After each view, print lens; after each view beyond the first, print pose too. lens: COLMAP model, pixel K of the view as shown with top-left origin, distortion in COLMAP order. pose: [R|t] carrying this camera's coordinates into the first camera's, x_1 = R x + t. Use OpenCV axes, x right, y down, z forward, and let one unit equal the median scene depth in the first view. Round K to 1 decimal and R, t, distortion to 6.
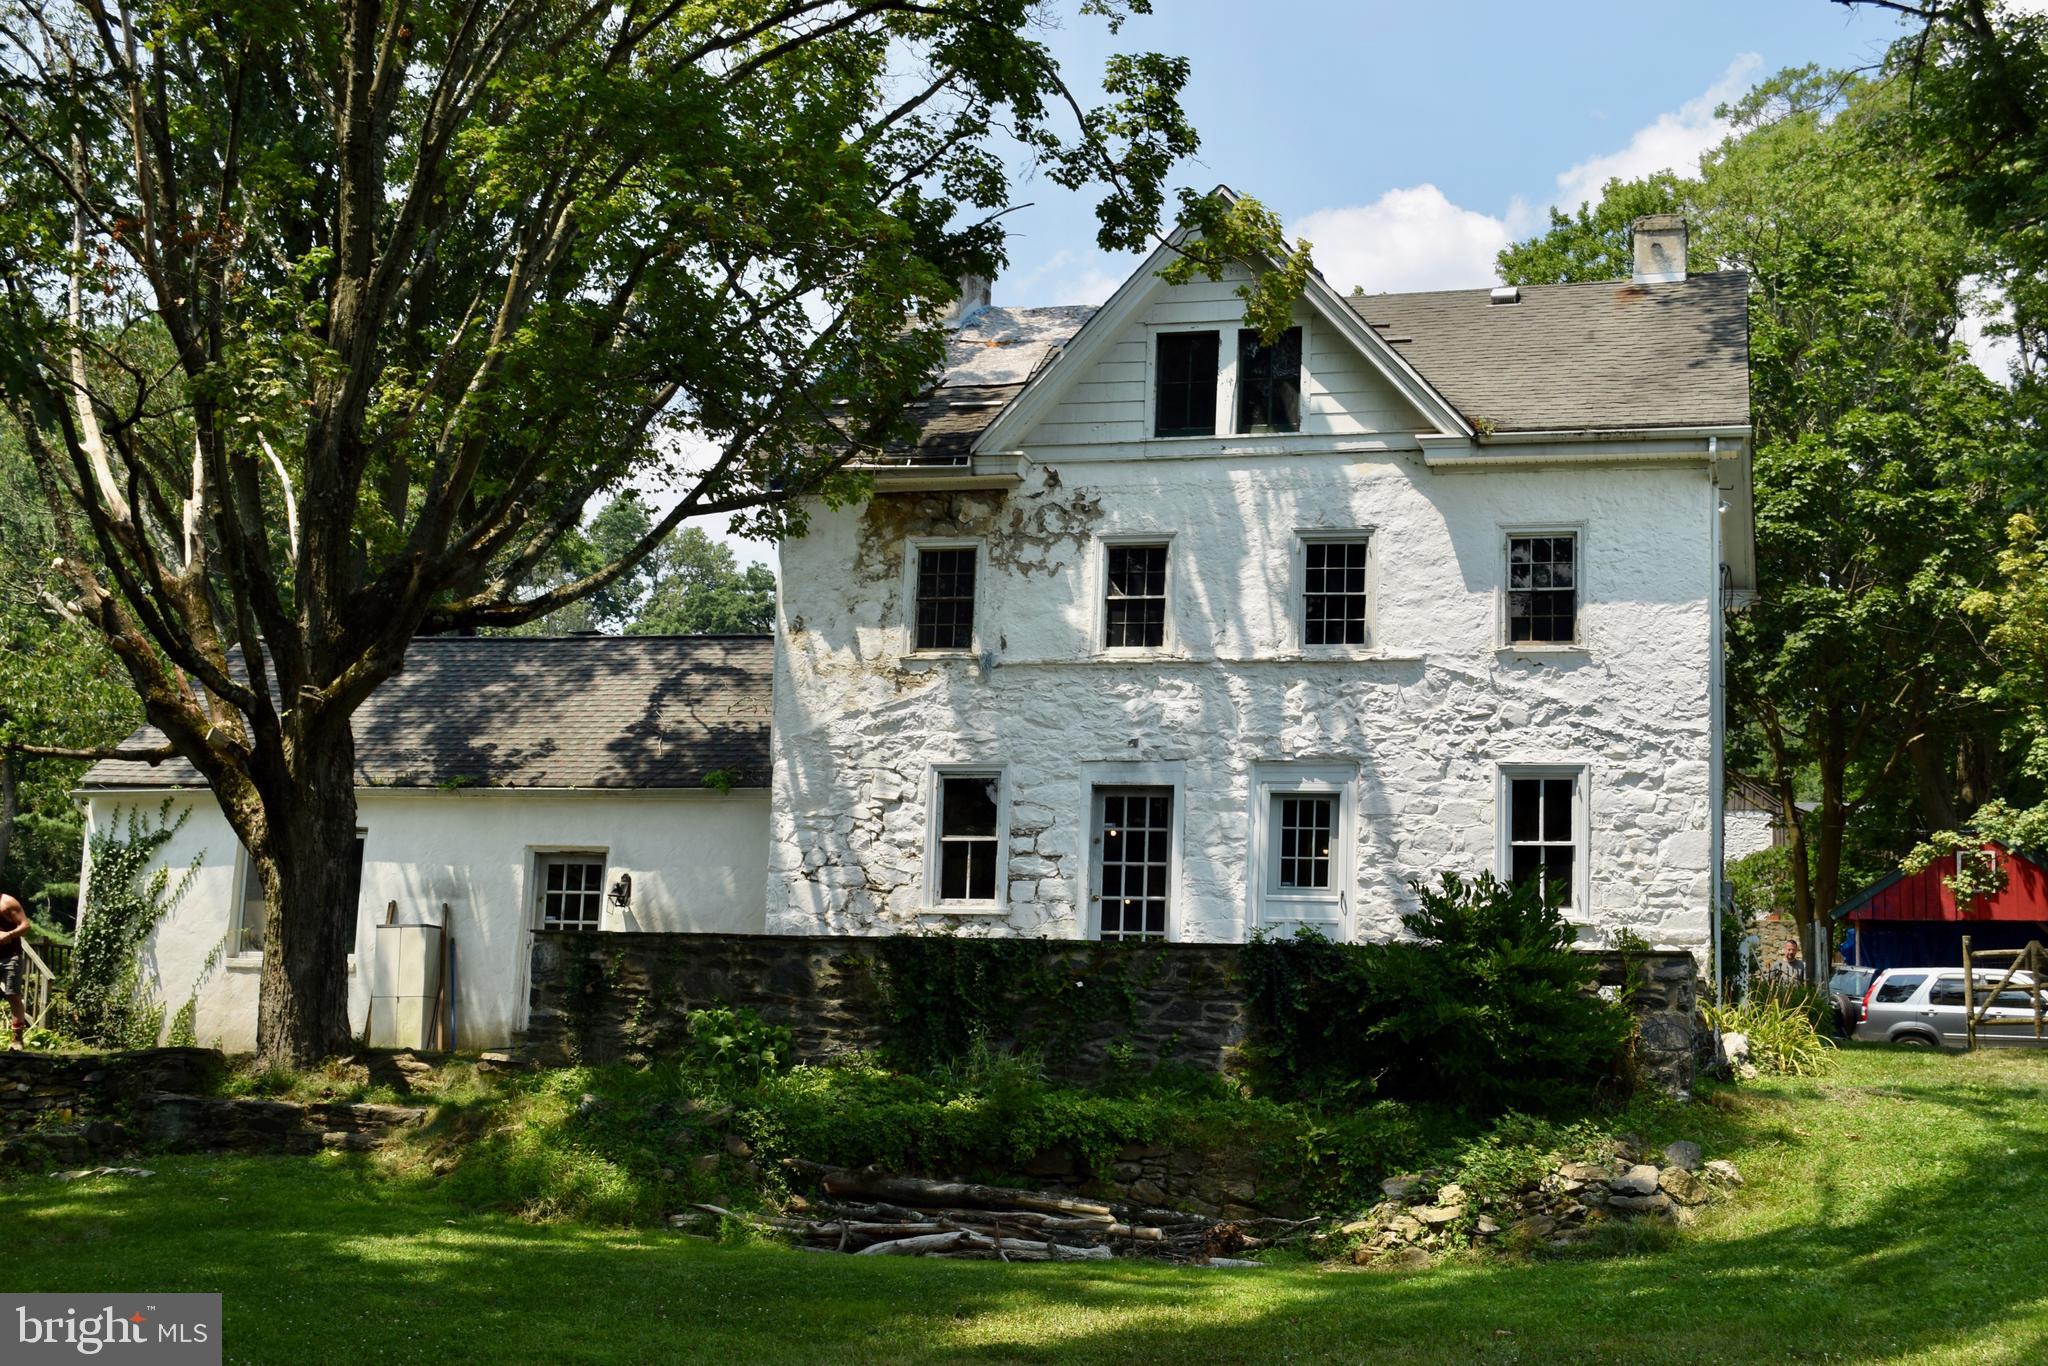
lens RADIAL K [[2552.8, 0, 1024.0], [0, 2552.8, 683.0], [0, 0, 1]] dist [-0.017893, -0.031473]
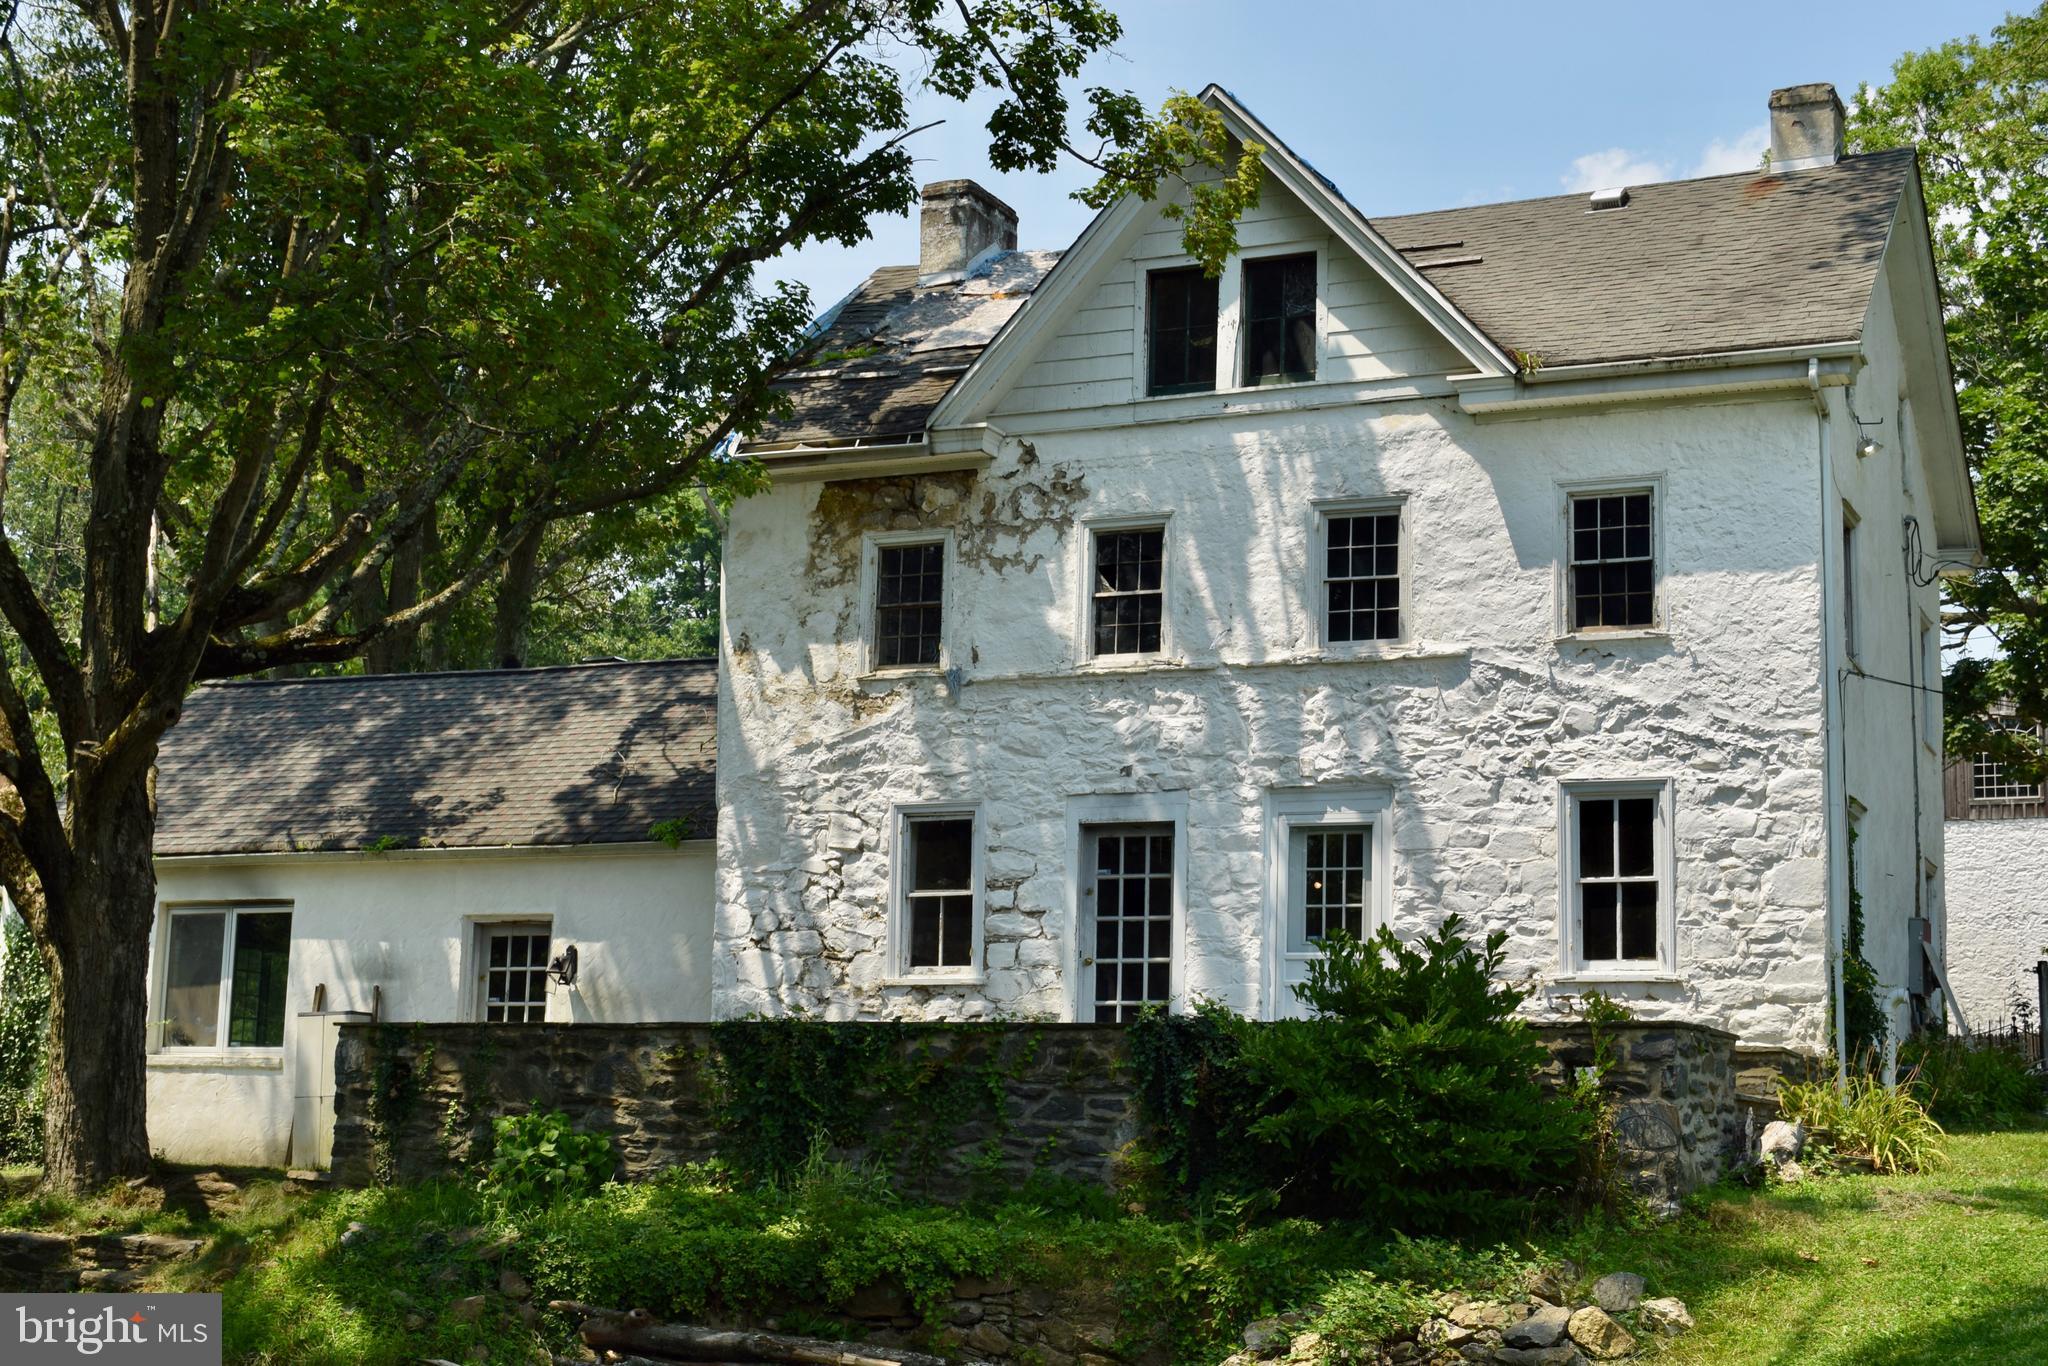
lens RADIAL K [[2904.3, 0, 1024.0], [0, 2904.3, 683.0], [0, 0, 1]] dist [-0.009819, 0.031827]
pose [[0.989440, -0.040080, -0.139295, 0.143397], [0.039343, 0.999193, -0.008044, 0.001504], [0.139505, 0.002478, 0.990218, 0.073583]]
